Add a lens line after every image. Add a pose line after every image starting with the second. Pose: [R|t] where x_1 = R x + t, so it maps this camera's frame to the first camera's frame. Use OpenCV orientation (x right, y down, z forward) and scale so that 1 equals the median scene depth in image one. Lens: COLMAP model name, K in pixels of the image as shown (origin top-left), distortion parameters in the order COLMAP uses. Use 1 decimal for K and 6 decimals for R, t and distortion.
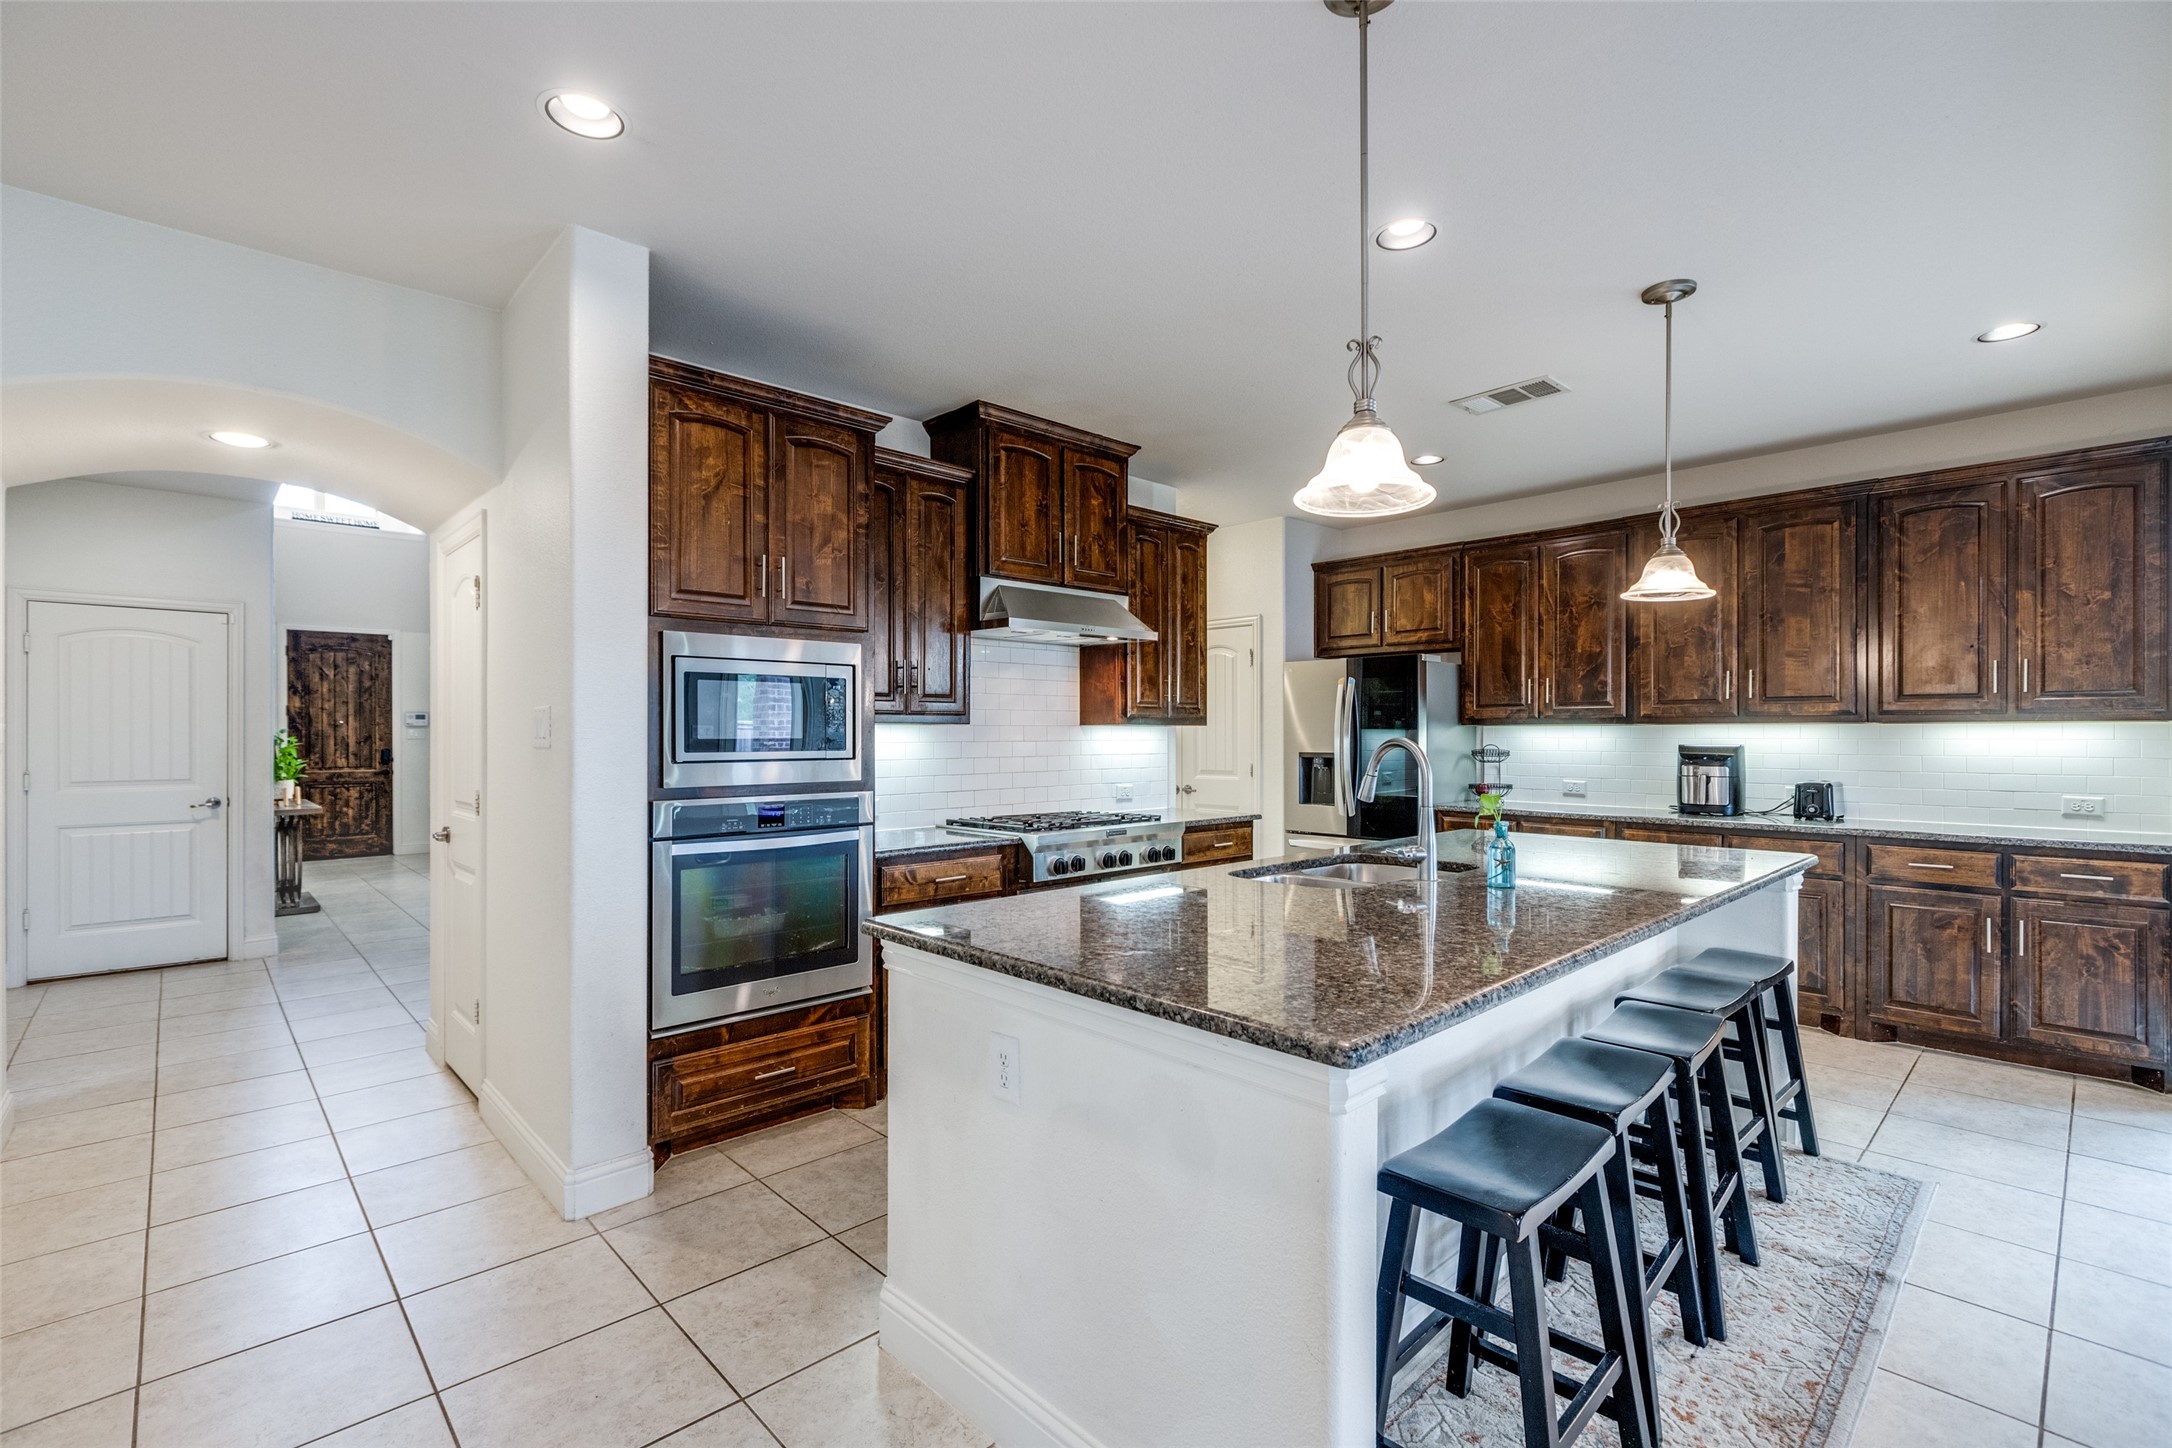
lens RADIAL K [[970.0, 0, 1074.8], [0, 970.0, 737.0], [0, 0, 1]] dist [0.000959, -0.000202]
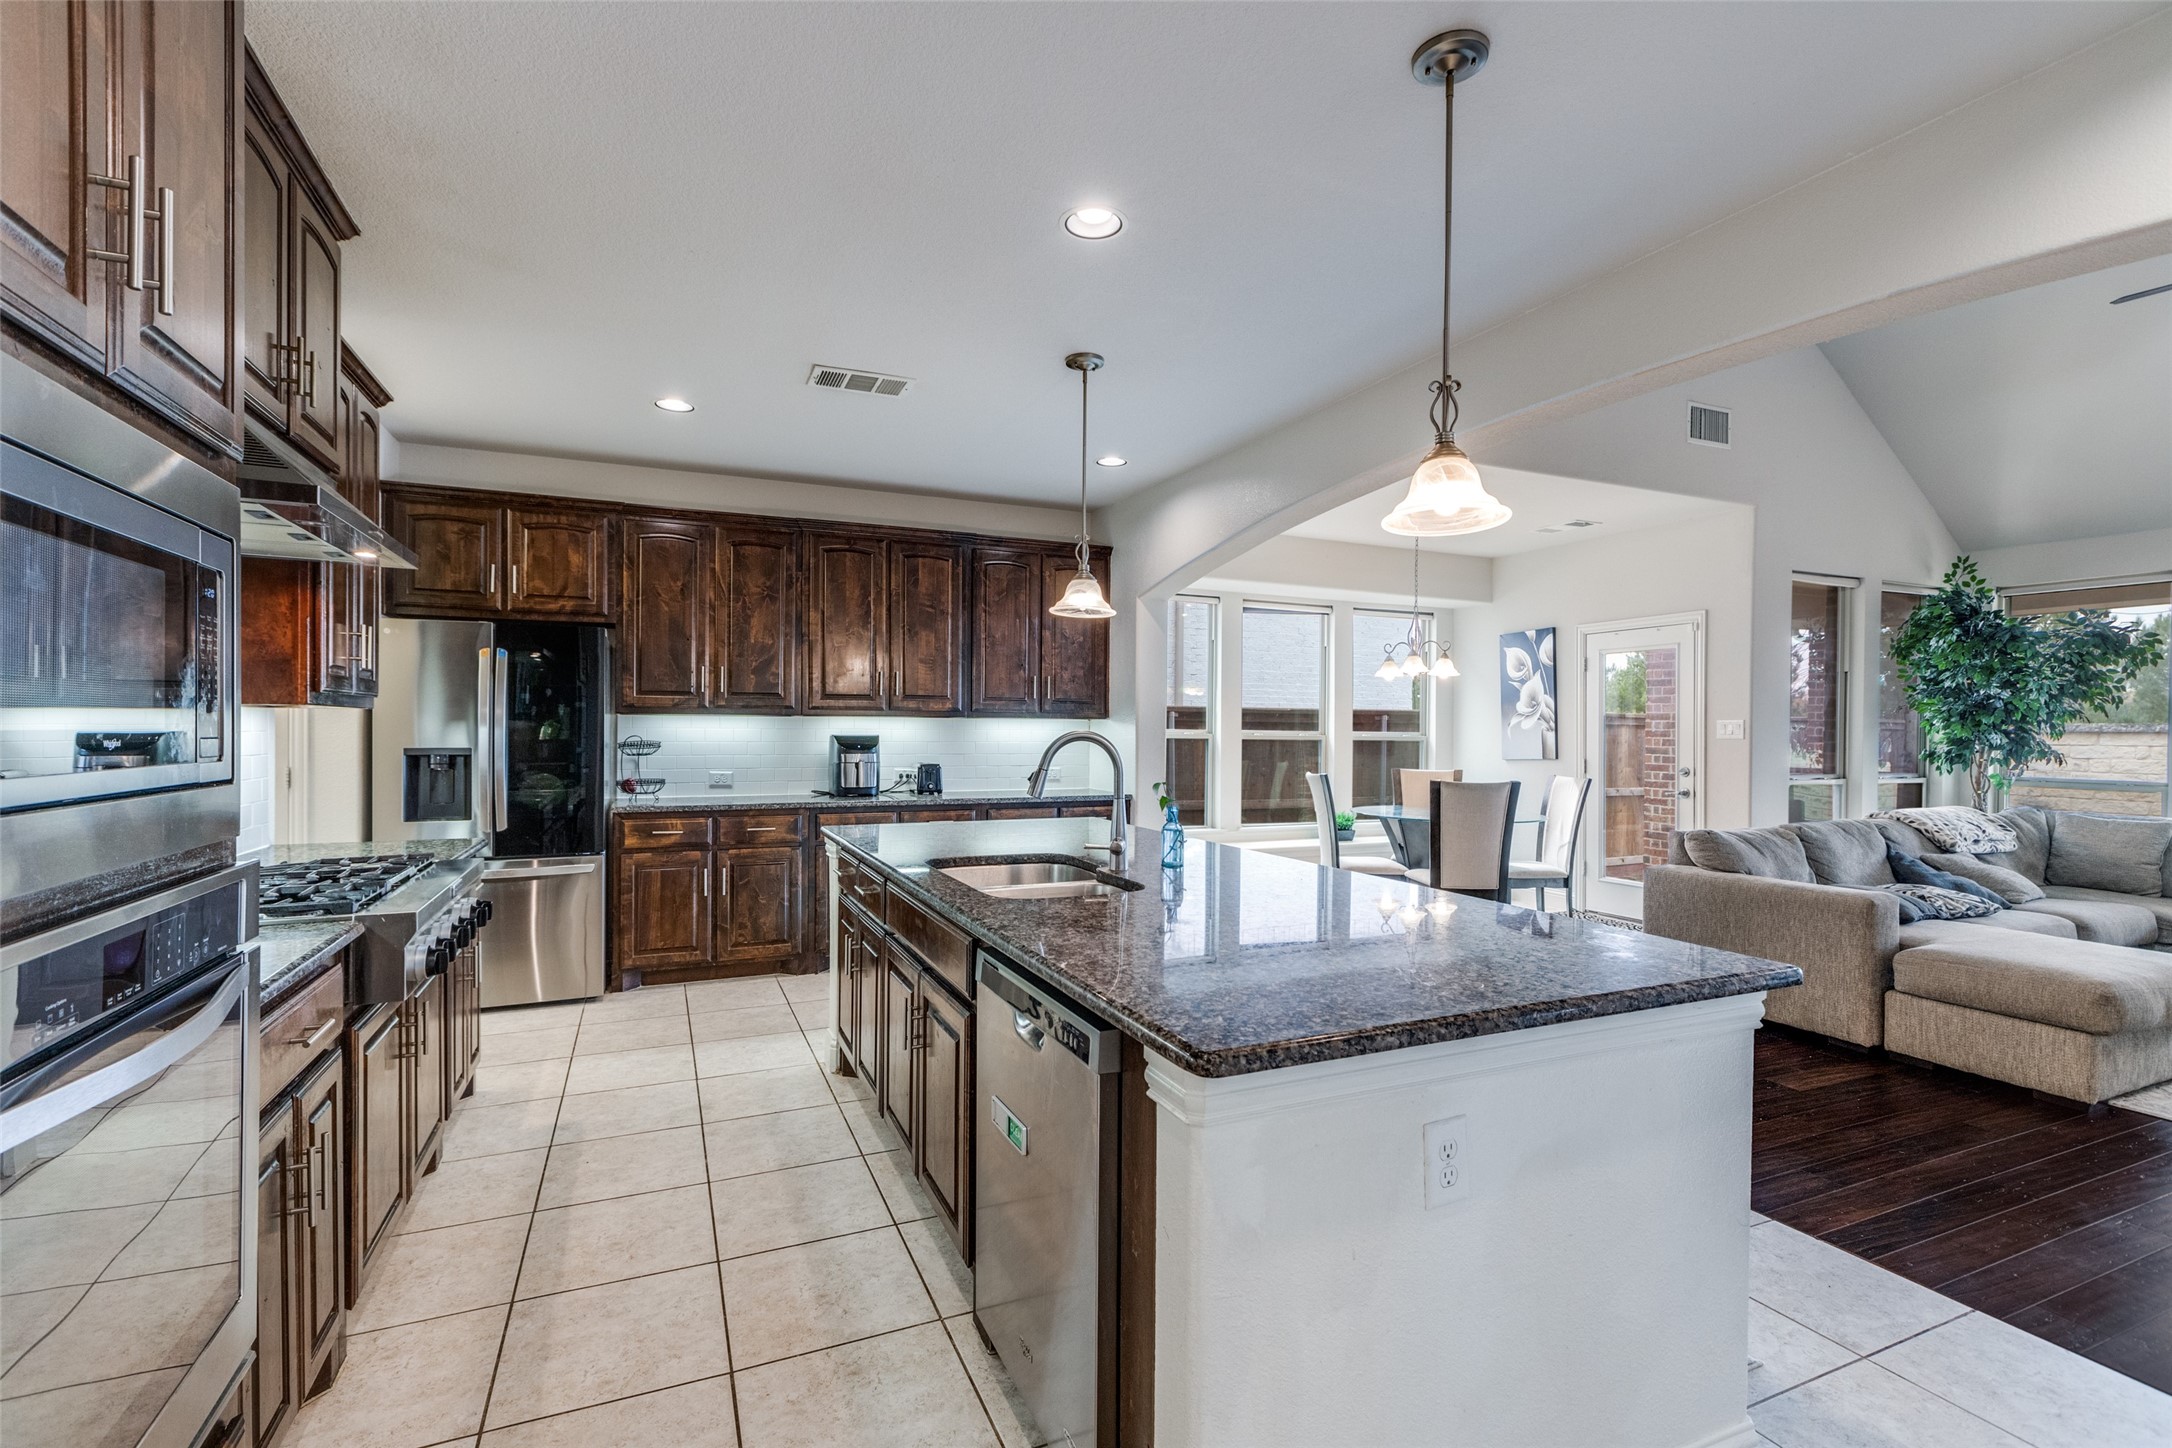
lens RADIAL K [[970.0, 0, 1077.7], [0, 970.0, 734.3], [0, 0, 1]] dist [0.000959, -0.000202]
pose [[0.333596, -0.005805, 0.942698, -0.602937], [-0.004020, 0.999963, 0.007581, -0.003801], [-0.942708, -0.006318, 0.333560, 0.683255]]
